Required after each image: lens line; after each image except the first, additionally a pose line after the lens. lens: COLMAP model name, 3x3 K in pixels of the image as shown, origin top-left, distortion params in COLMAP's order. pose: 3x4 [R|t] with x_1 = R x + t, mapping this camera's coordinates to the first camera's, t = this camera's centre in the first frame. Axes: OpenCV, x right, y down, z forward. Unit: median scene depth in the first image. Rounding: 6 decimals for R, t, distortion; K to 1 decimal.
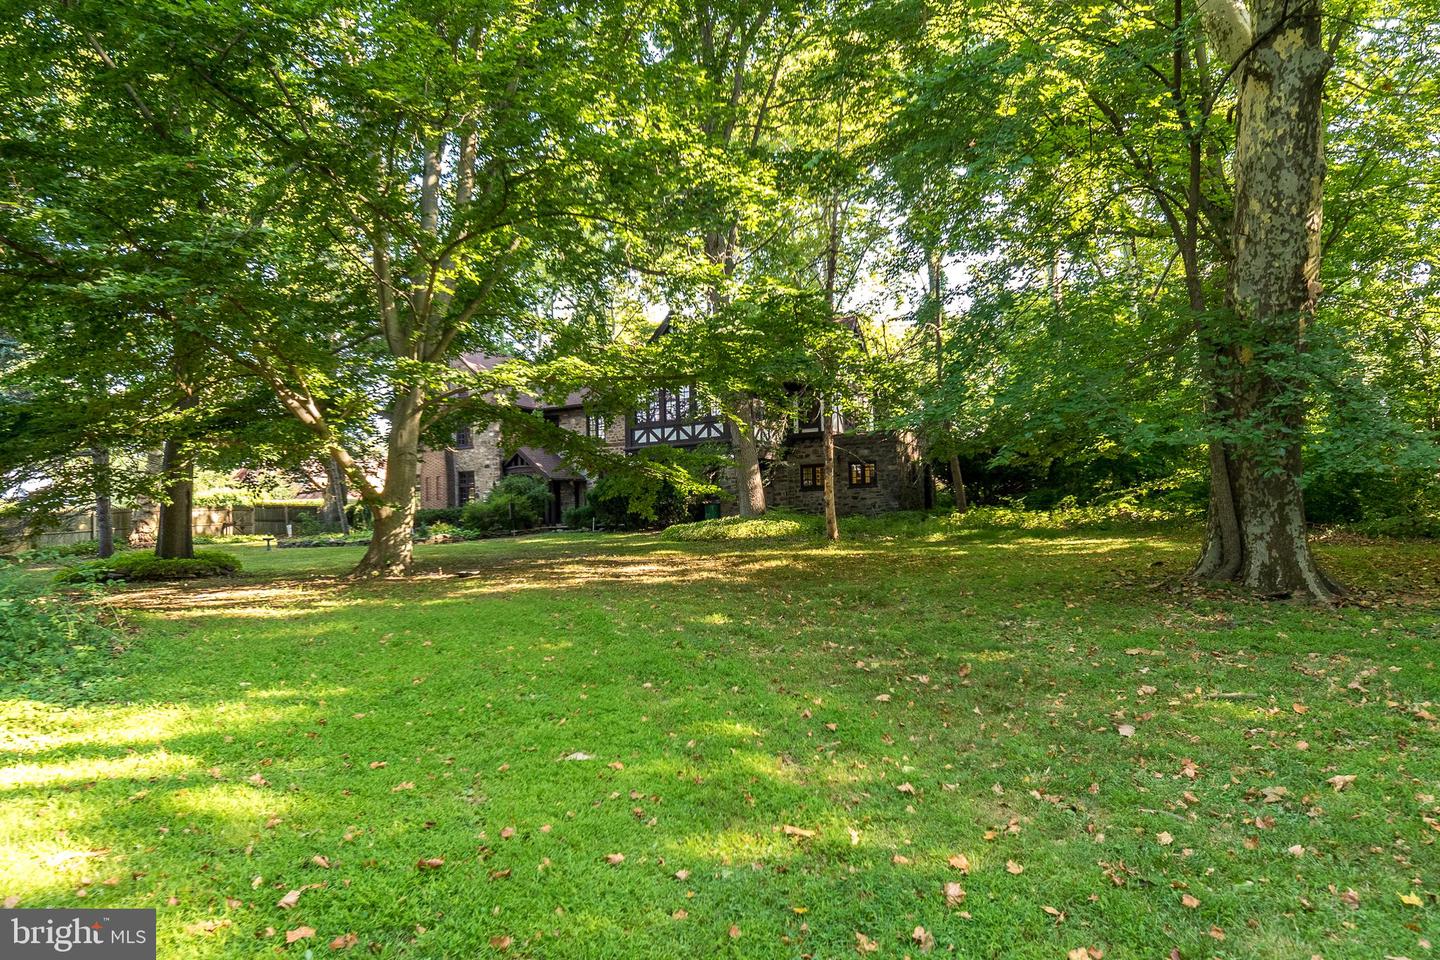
lens RADIAL K [[949.3, 0, 716.0], [0, 949.3, 481.7], [0, 0, 1]] dist [0.002528, 0.000491]
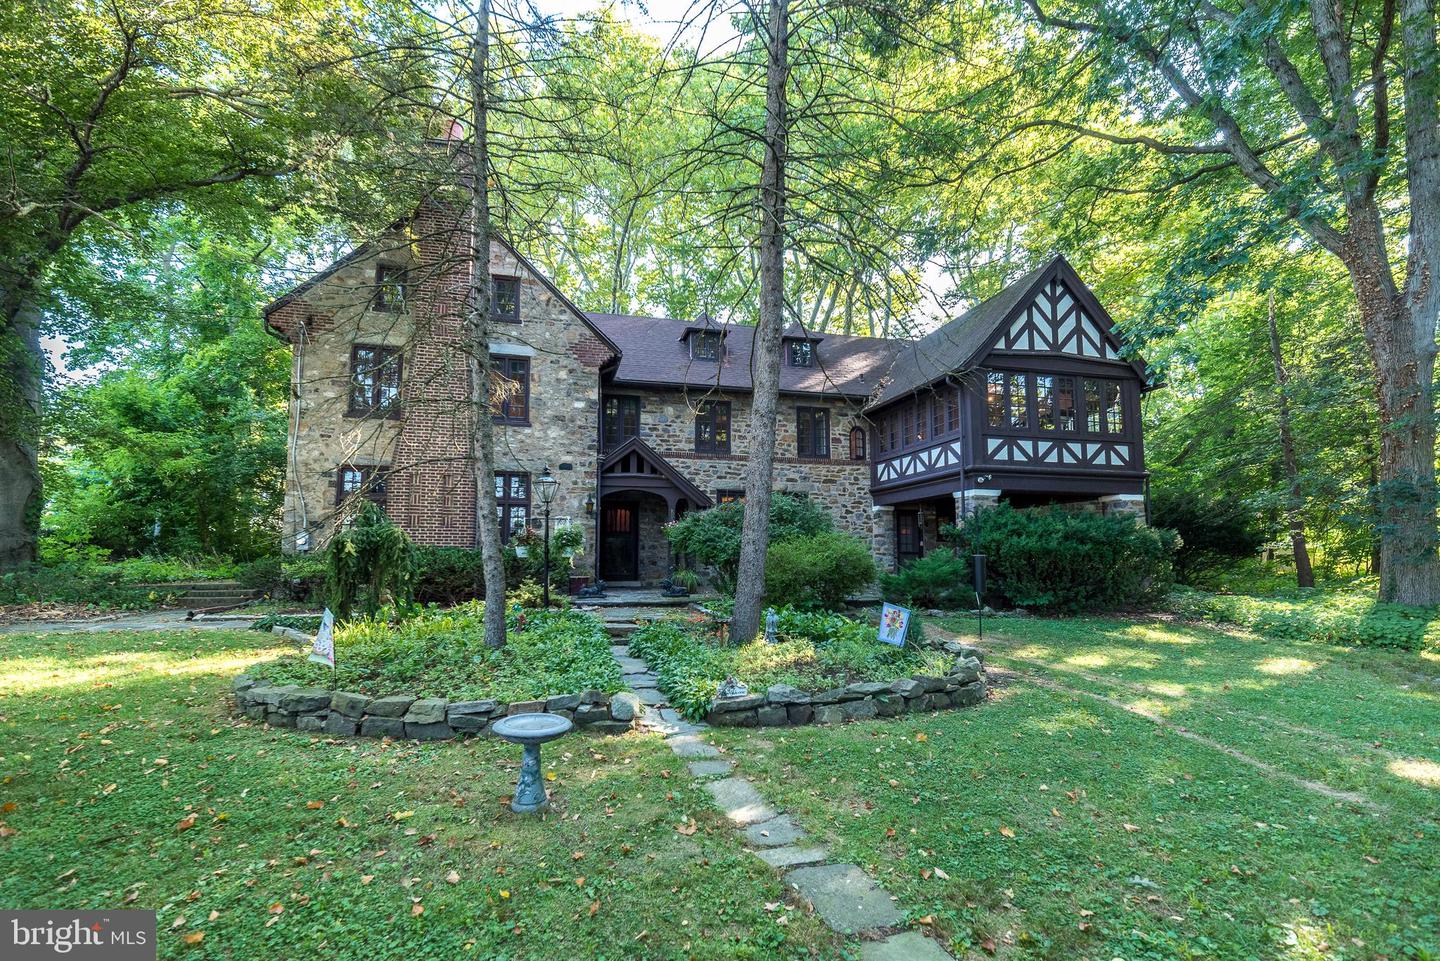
lens RADIAL K [[633.6, 0, 712.2], [0, 633.6, 490.4], [0, 0, 1]] dist [0.001474, 0.000214]
pose [[0.756128, 0.106172, 0.645753, -0.328981], [-0.065434, 0.994073, -0.086823, 0.016683], [-0.651144, 0.023396, 0.758594, 0.579762]]
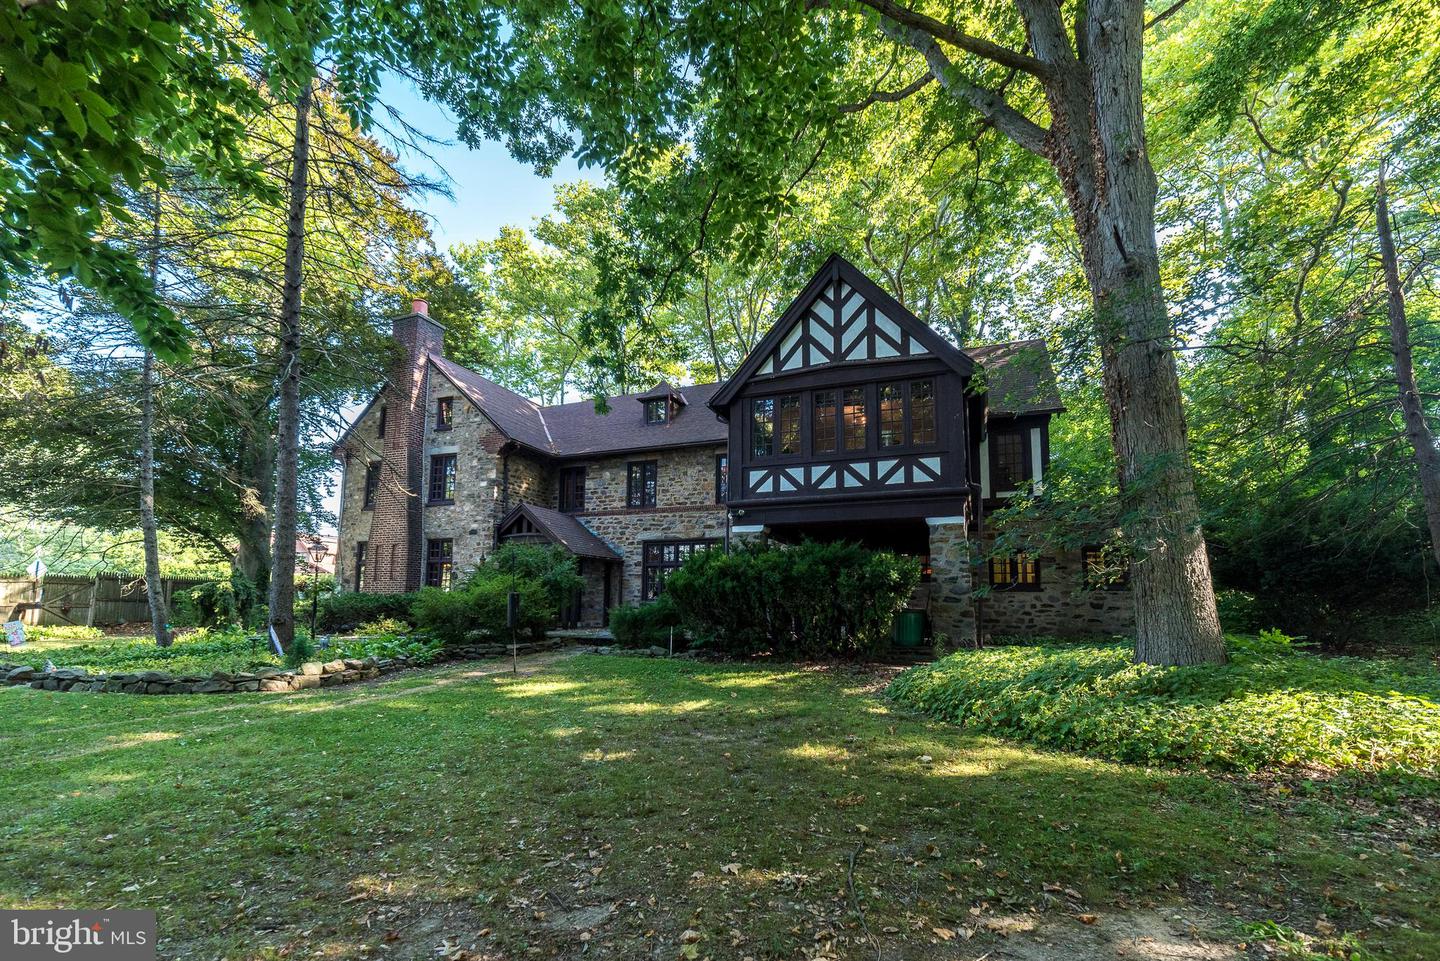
lens RADIAL K [[633.6, 0, 718.7], [0, 633.6, 528.6], [0, 0, 1]] dist [0.001474, 0.000214]
pose [[0.991929, 0.052056, 0.115612, -0.102852], [-0.043160, 0.996006, -0.078166, 0.006867], [-0.119219, 0.072545, 0.990214, 0.454068]]
